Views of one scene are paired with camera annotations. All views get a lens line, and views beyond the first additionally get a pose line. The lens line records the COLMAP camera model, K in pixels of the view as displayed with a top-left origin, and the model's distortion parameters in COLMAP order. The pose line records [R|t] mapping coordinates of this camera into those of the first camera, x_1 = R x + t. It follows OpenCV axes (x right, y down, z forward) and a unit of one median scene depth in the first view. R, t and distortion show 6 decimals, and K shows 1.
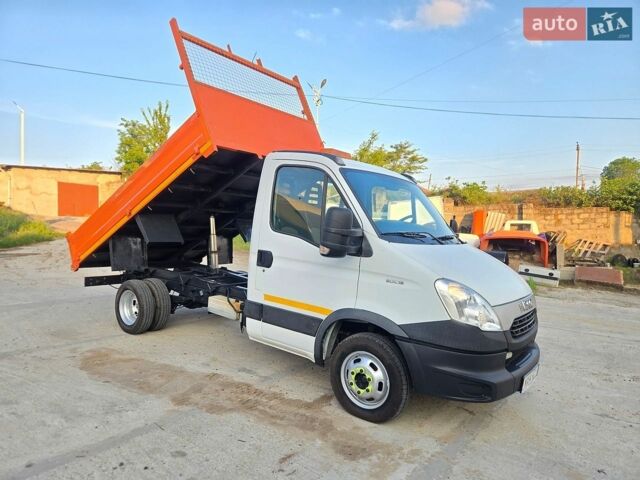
lens RADIAL K [[416.7, 0, 320.0], [0, 416.7, 240.0], [0, 0, 1]] dist [0.063840, -0.056920]
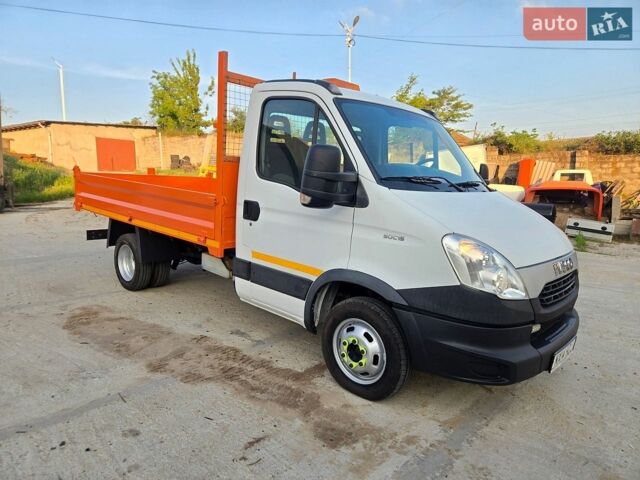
lens RADIAL K [[416.7, 0, 320.0], [0, 416.7, 240.0], [0, 0, 1]] dist [0.063840, -0.056920]
pose [[0.995719, 0.003469, -0.092366, 0.095787], [0.006545, 0.994141, 0.107892, 0.014204], [0.092199, -0.108035, 0.989863, 0.157440]]
